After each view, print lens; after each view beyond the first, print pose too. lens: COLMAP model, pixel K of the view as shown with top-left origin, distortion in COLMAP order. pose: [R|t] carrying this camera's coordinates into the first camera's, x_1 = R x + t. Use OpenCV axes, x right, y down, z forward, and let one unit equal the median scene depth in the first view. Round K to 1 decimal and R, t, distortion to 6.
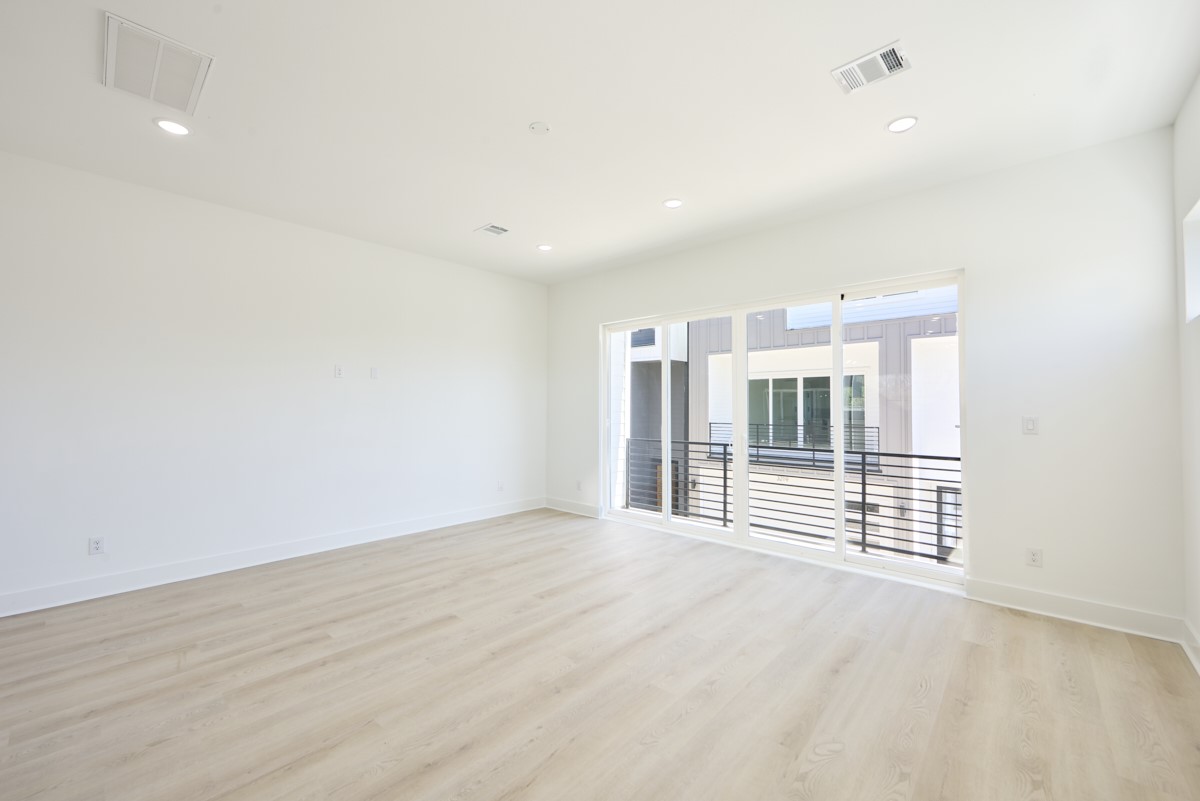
lens RADIAL K [[526.1, 0, 692.0], [0, 526.1, 396.6], [0, 0, 1]] dist [0.002002, 0.000298]
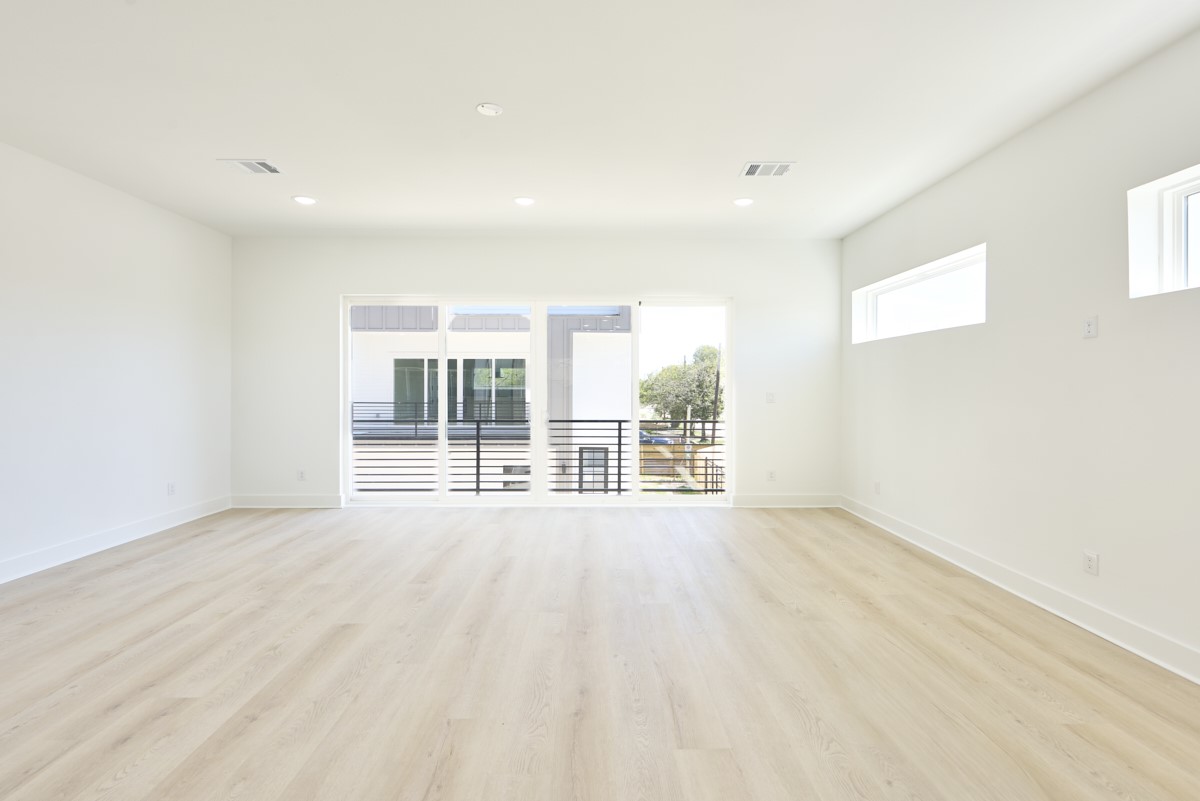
lens RADIAL K [[483.7, 0, 598.4], [0, 483.7, 396.6], [0, 0, 1]] dist [-0.000354, -0.000256]
pose [[0.779081, -0.013701, 0.626774, -0.356427], [-0.013127, 0.999185, 0.038158, -0.000319], [-0.626786, -0.037956, 0.778266, 0.068803]]
